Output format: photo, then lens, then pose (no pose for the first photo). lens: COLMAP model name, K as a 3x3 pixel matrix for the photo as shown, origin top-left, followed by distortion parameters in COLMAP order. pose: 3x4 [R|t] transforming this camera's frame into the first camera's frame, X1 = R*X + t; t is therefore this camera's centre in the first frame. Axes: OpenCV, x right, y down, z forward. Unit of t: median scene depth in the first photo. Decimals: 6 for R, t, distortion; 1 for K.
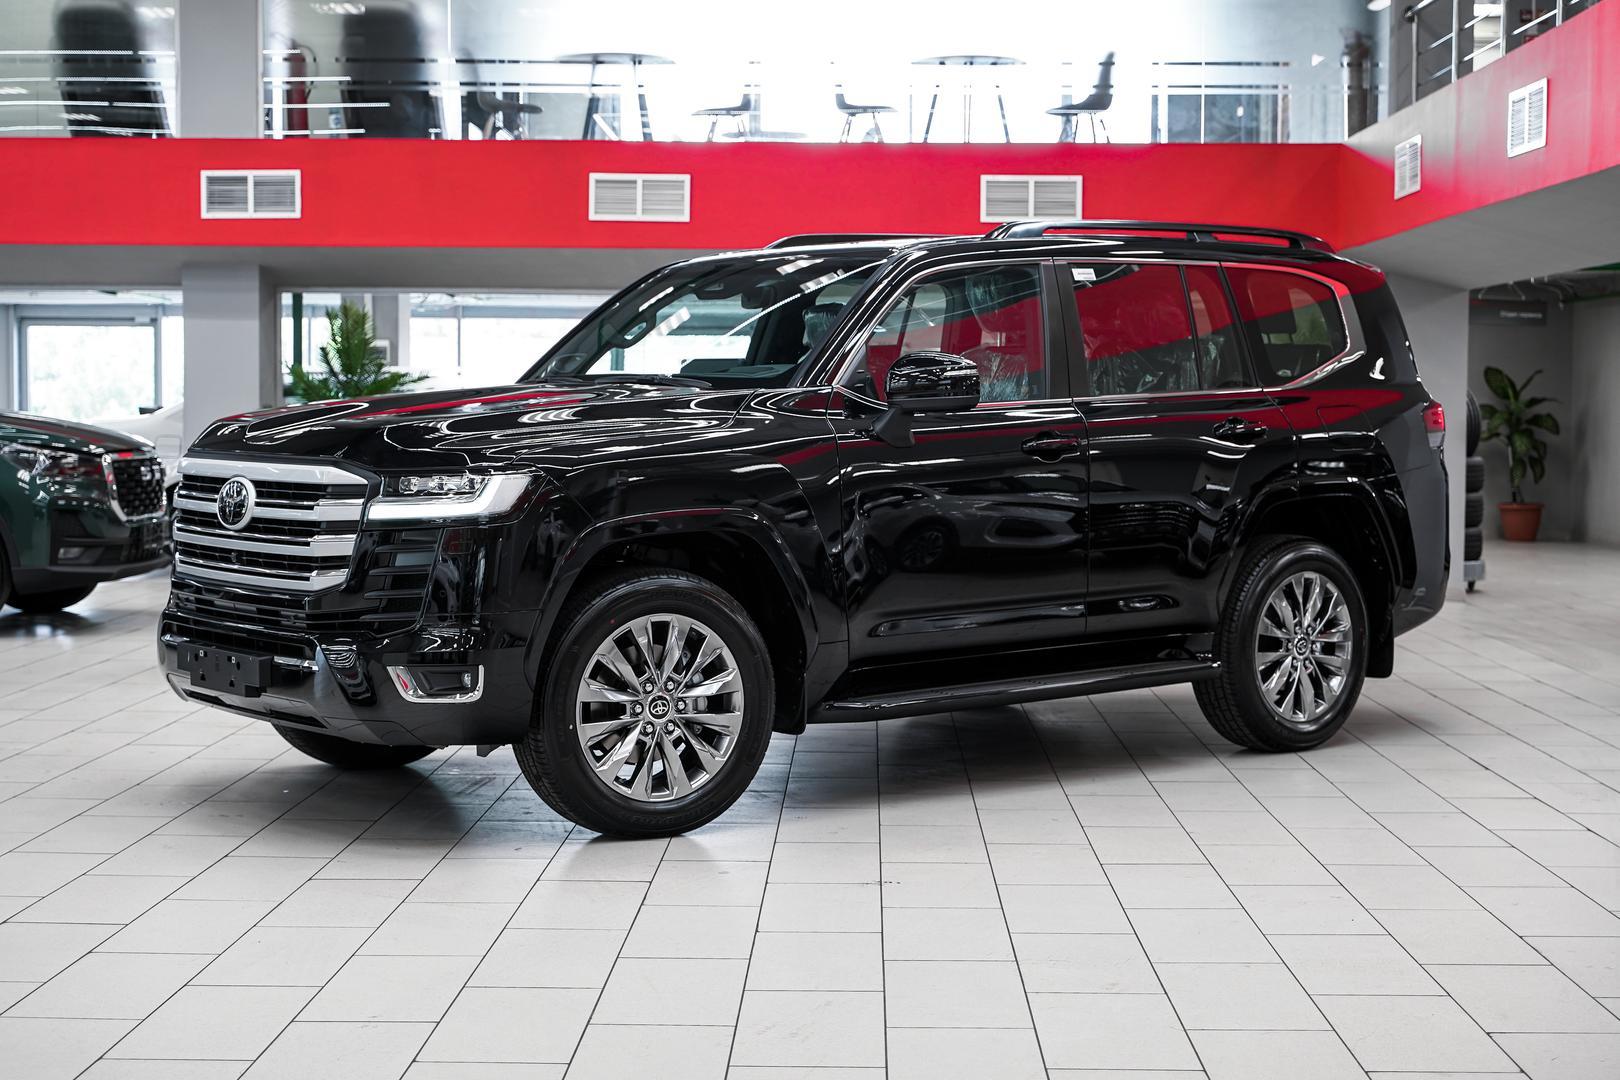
lens RADIAL K [[2363.1, 0, 815.2], [0, 2363.1, 536.3], [0, 0, 1]] dist [0.021533, 0.000000]
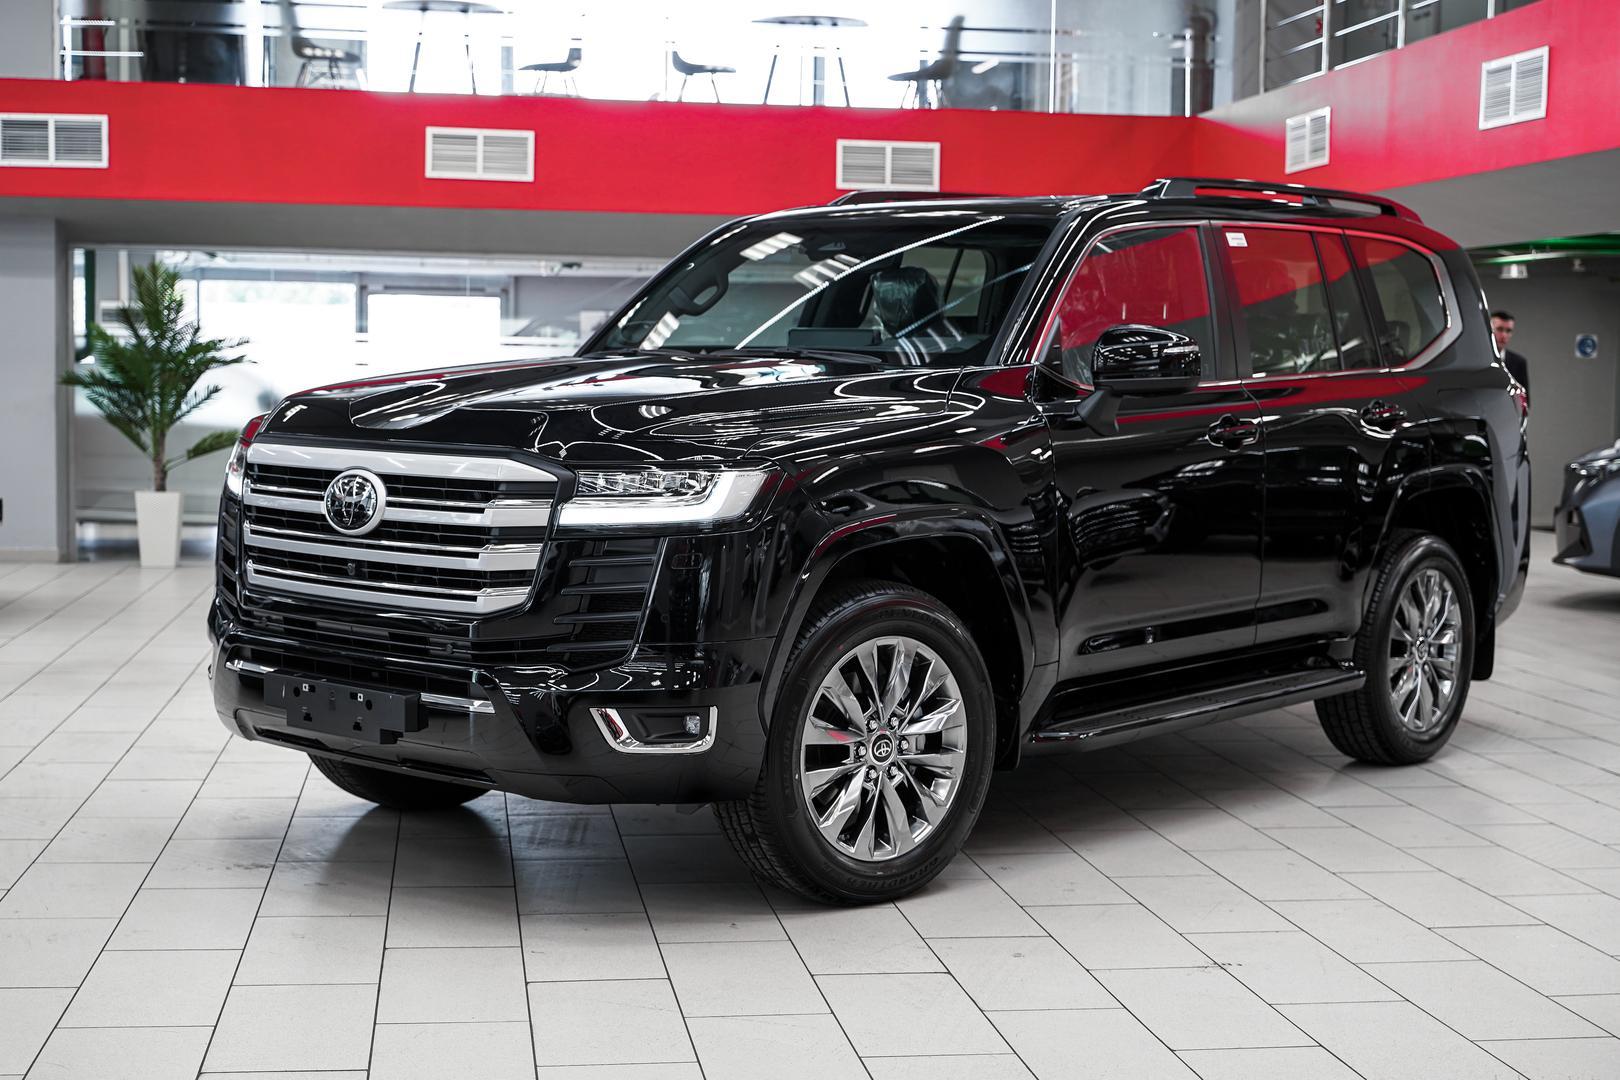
lens RADIAL K [[2264.4, 0, 807.0], [0, 2264.4, 547.7], [0, 0, 1]] dist [0.013997, 0.000000]
pose [[0.988105, -0.002805, 0.153752, -0.102248], [-0.000542, 0.999764, 0.021725, -0.007490], [-0.153777, -0.021550, 0.987871, 0.102111]]
